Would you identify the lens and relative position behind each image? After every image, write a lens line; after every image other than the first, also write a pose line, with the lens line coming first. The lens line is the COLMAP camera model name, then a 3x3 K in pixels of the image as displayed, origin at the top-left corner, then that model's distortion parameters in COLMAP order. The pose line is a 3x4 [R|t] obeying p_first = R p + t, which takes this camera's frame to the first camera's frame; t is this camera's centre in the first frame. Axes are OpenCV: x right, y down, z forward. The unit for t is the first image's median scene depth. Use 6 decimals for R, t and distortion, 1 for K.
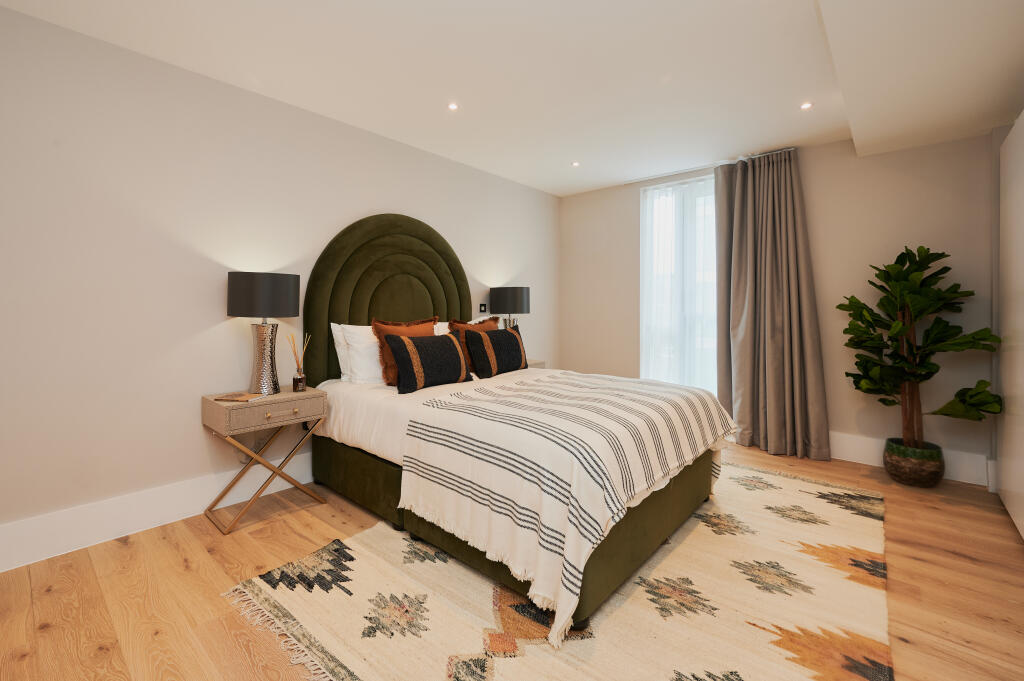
lens RADIAL K [[438.1, 0, 507.6], [0, 438.1, 303.0], [0, 0, 1]] dist [-0.001980, 0.000229]
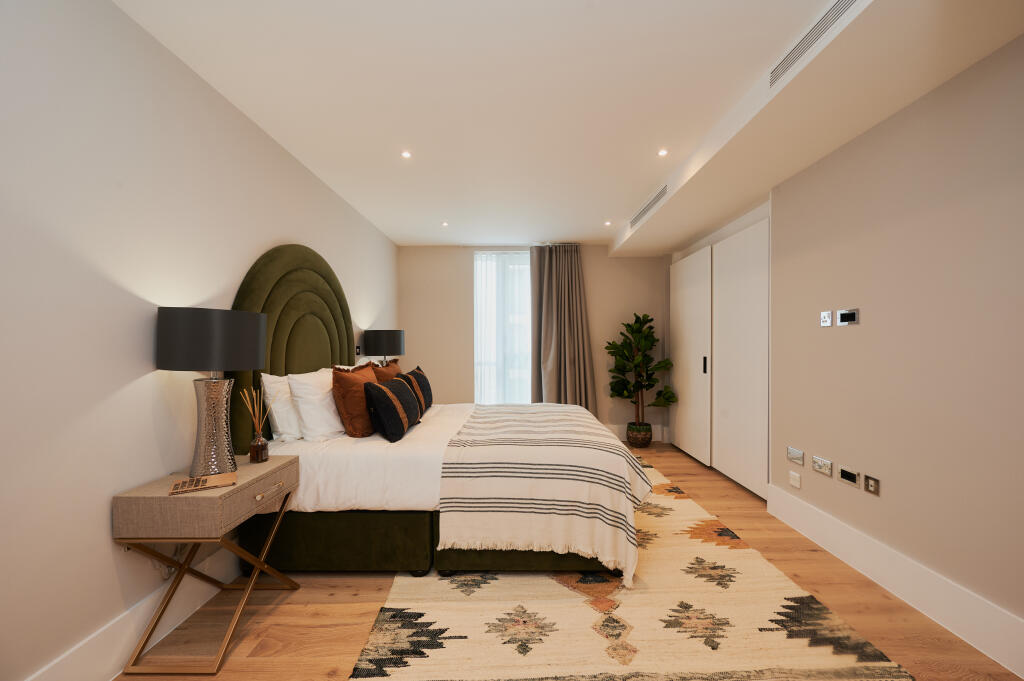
lens RADIAL K [[393.9, 0, 513.5], [0, 393.9, 341.0], [0, 0, 1]] dist [-0.003167, -0.000370]
pose [[0.747001, 0.003142, 0.664816, -0.626880], [-0.005937, 0.999980, 0.001944, -0.021325], [-0.664797, -0.005399, 0.747005, 0.170806]]
